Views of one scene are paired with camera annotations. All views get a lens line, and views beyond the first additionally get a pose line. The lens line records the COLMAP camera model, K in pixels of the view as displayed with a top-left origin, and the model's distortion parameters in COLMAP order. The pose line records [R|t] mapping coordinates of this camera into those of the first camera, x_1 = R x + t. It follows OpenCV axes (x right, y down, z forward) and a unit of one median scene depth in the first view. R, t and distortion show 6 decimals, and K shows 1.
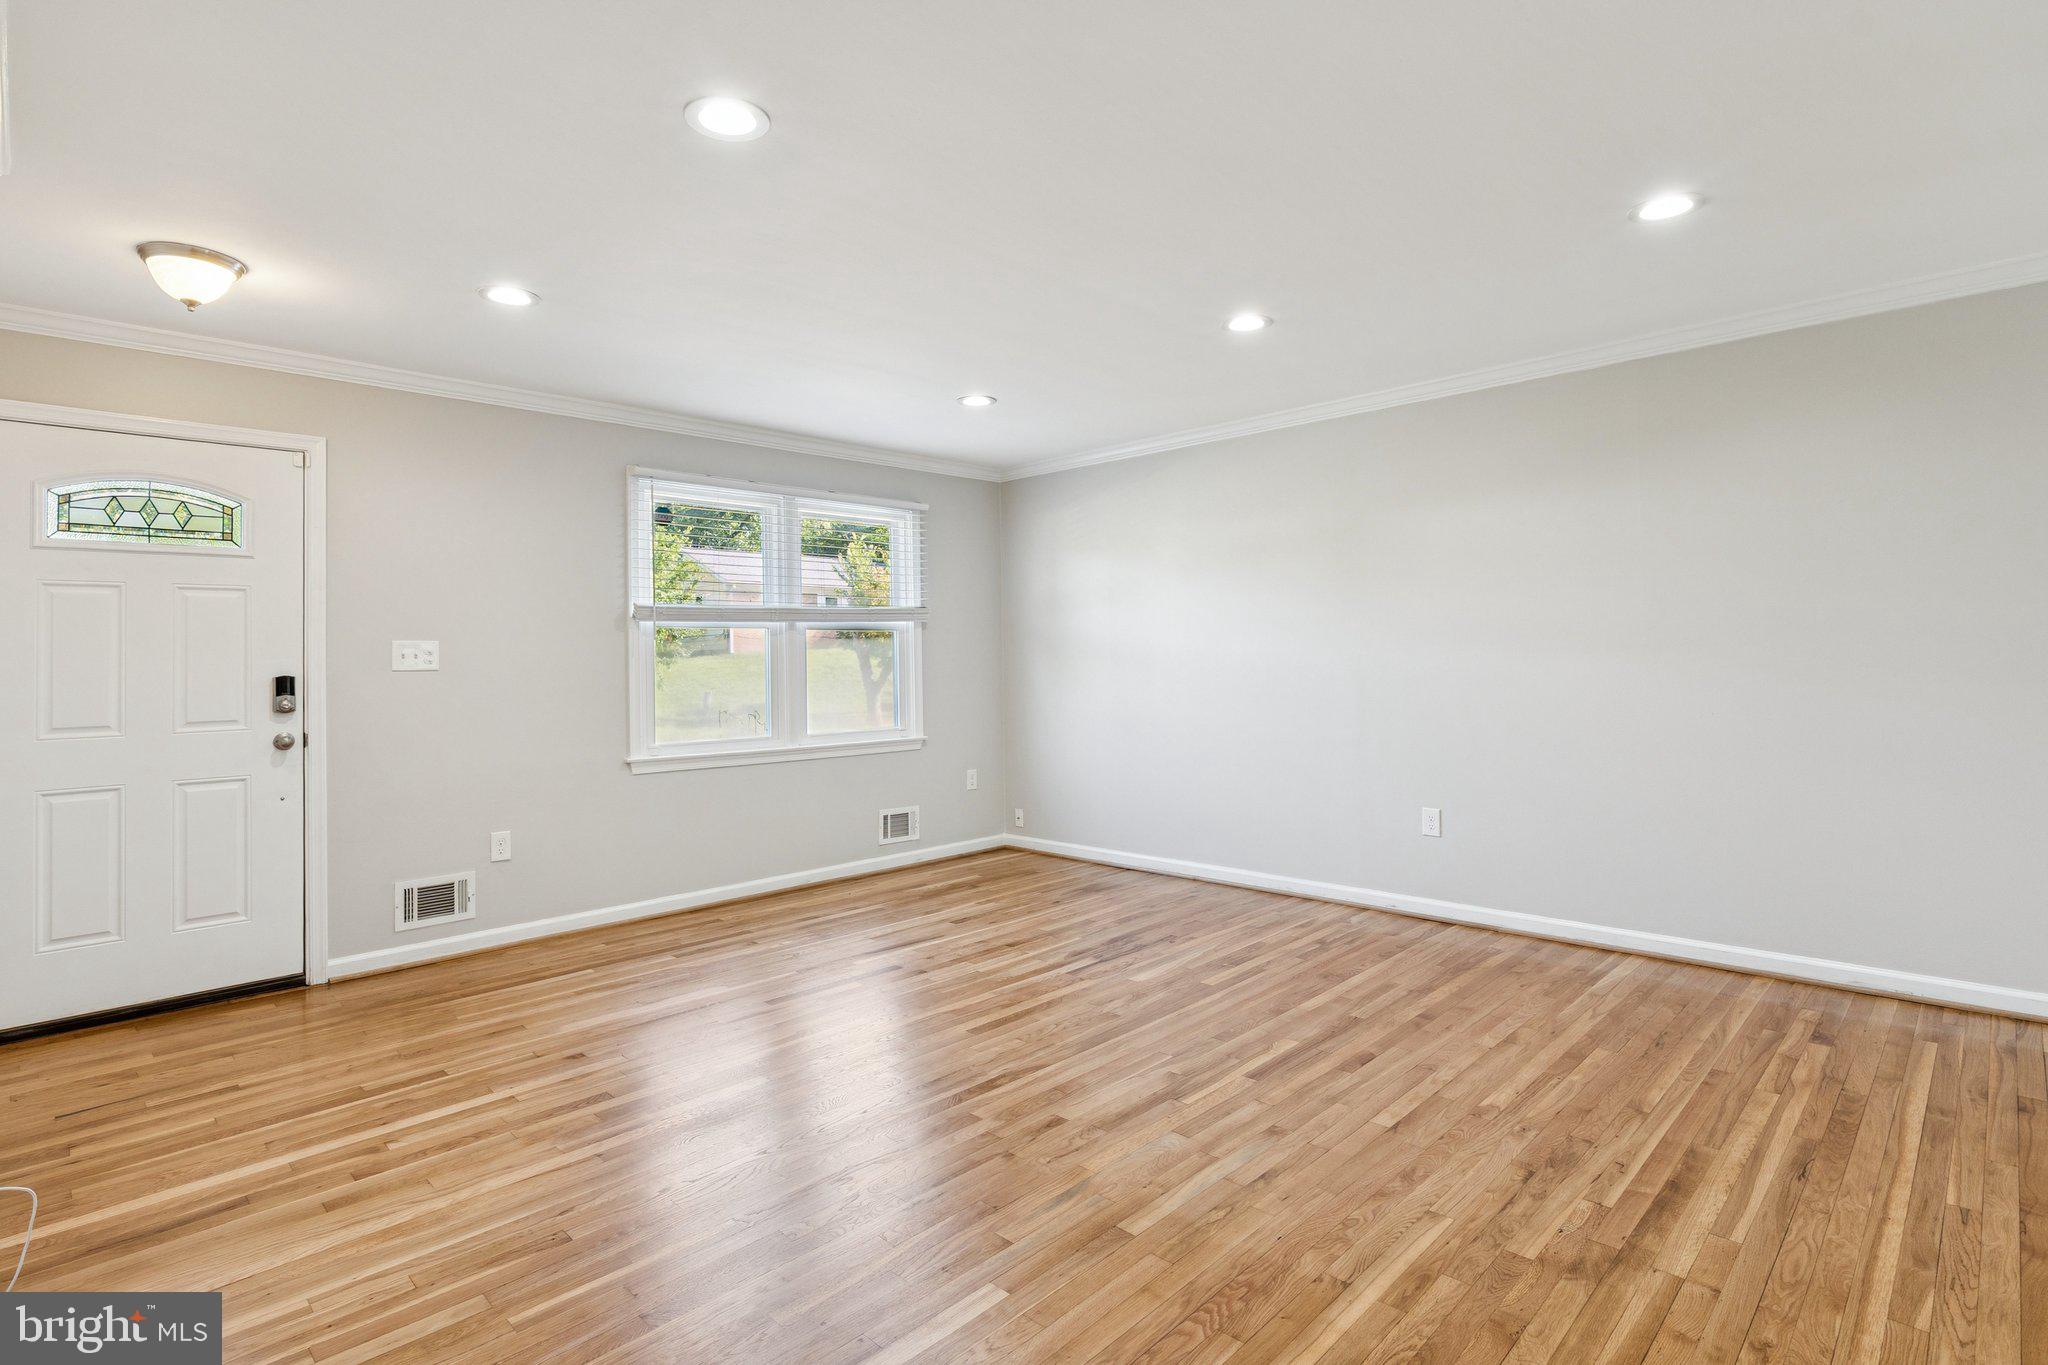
lens RADIAL K [[1002.5, 0, 1022.6], [0, 1002.5, 634.9], [0, 0, 1]] dist [-0.004248, -0.000167]
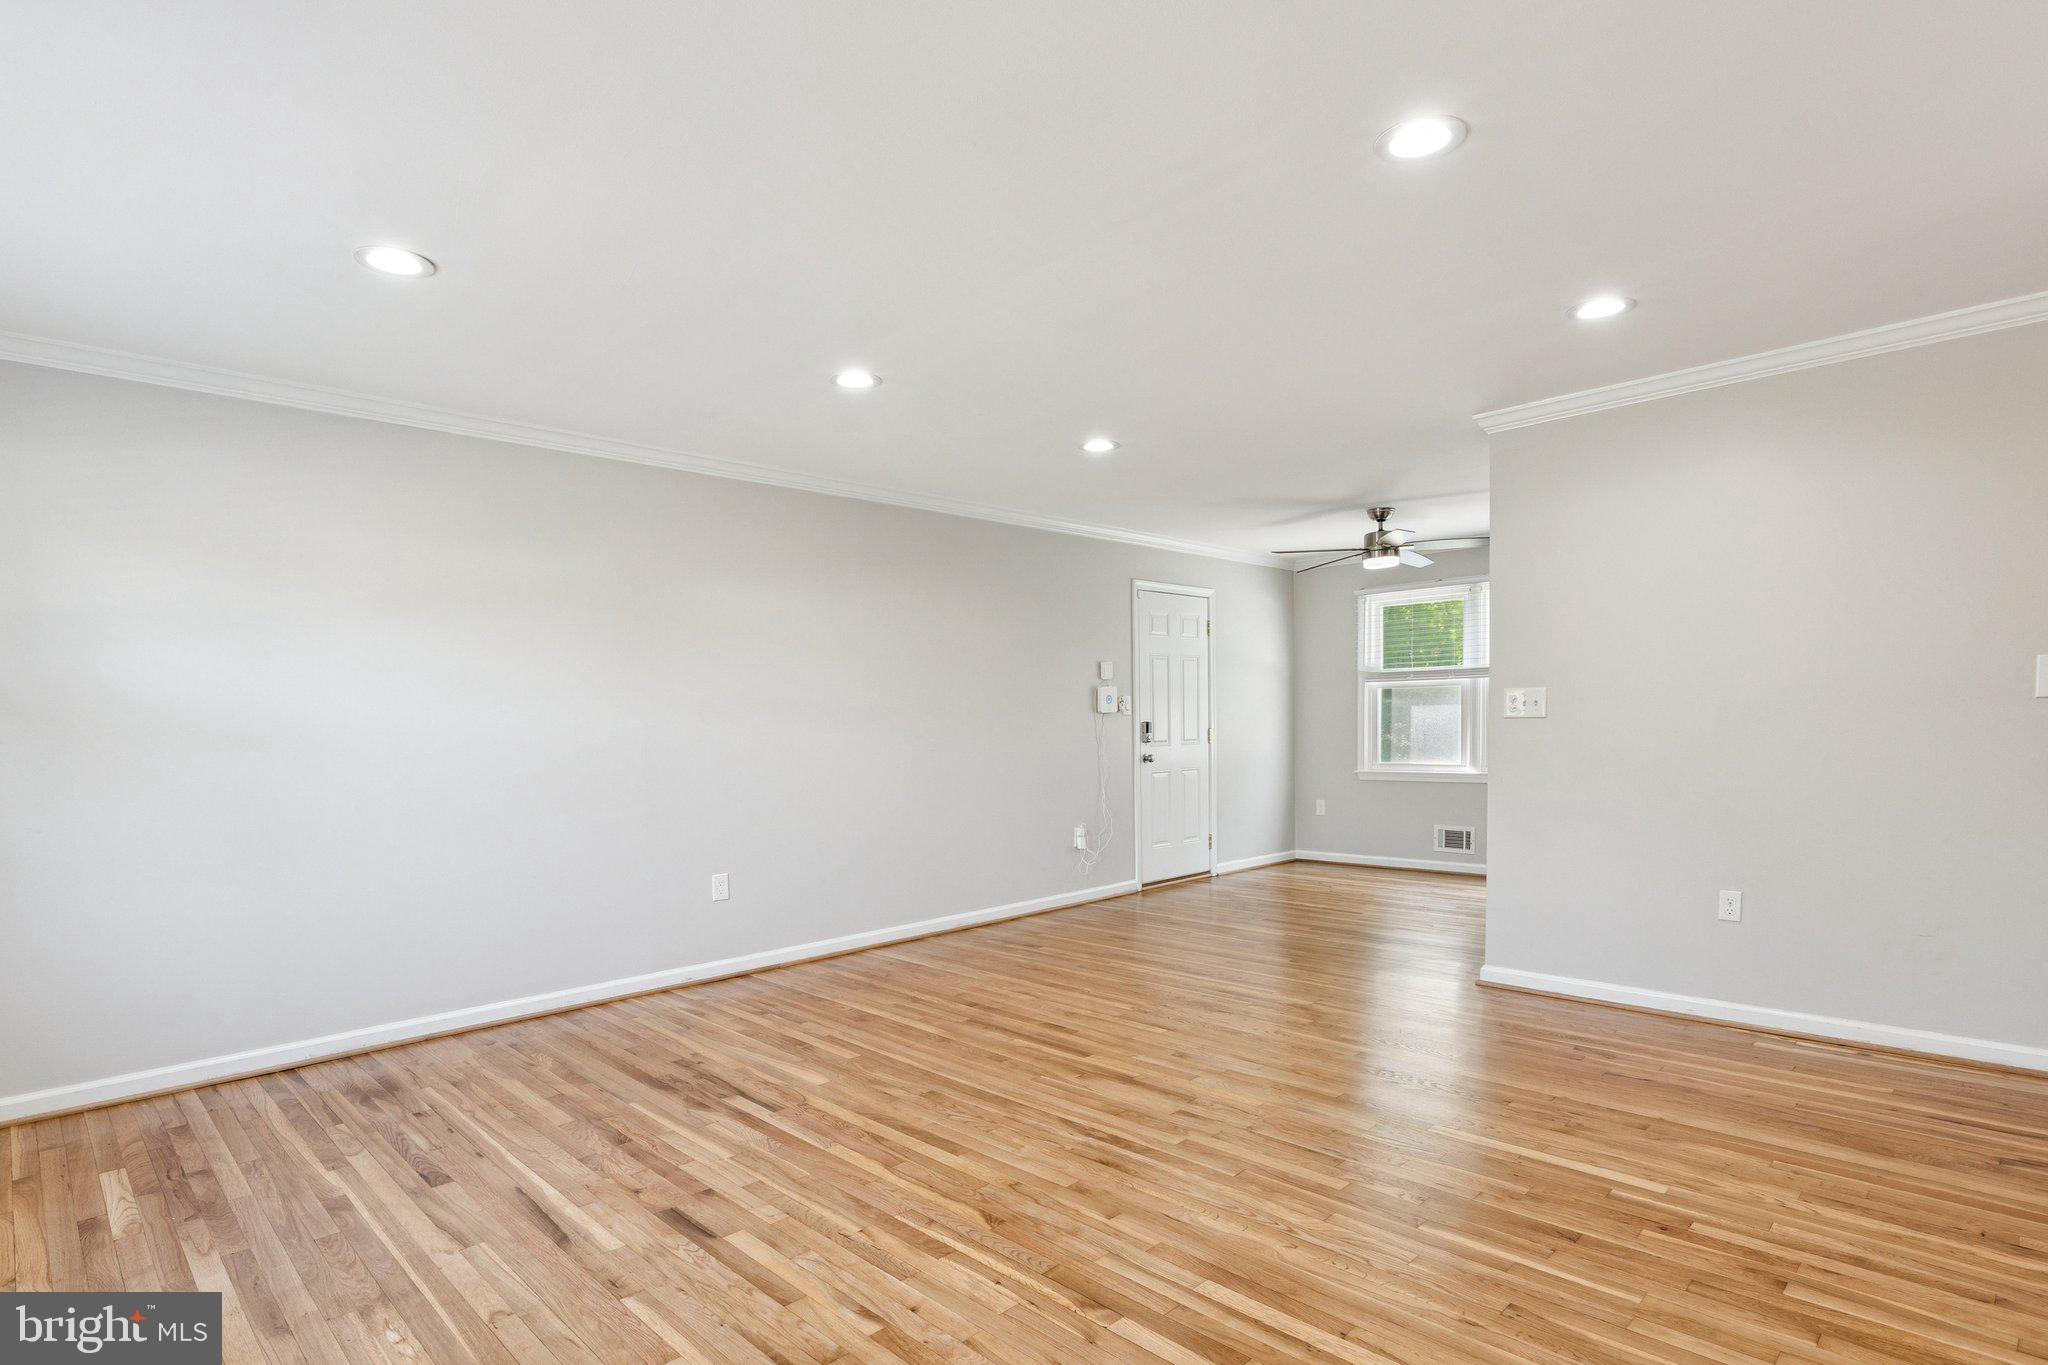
lens RADIAL K [[1039.4, 0, 1015.6], [0, 1039.4, 785.9], [0, 0, 1]] dist [-0.004316, 0.000020]
pose [[0.012737, -0.044935, 0.998909, -0.854273], [-0.006245, 0.998967, 0.045018, 0.040646], [-0.999899, -0.006812, 0.012443, 0.876780]]
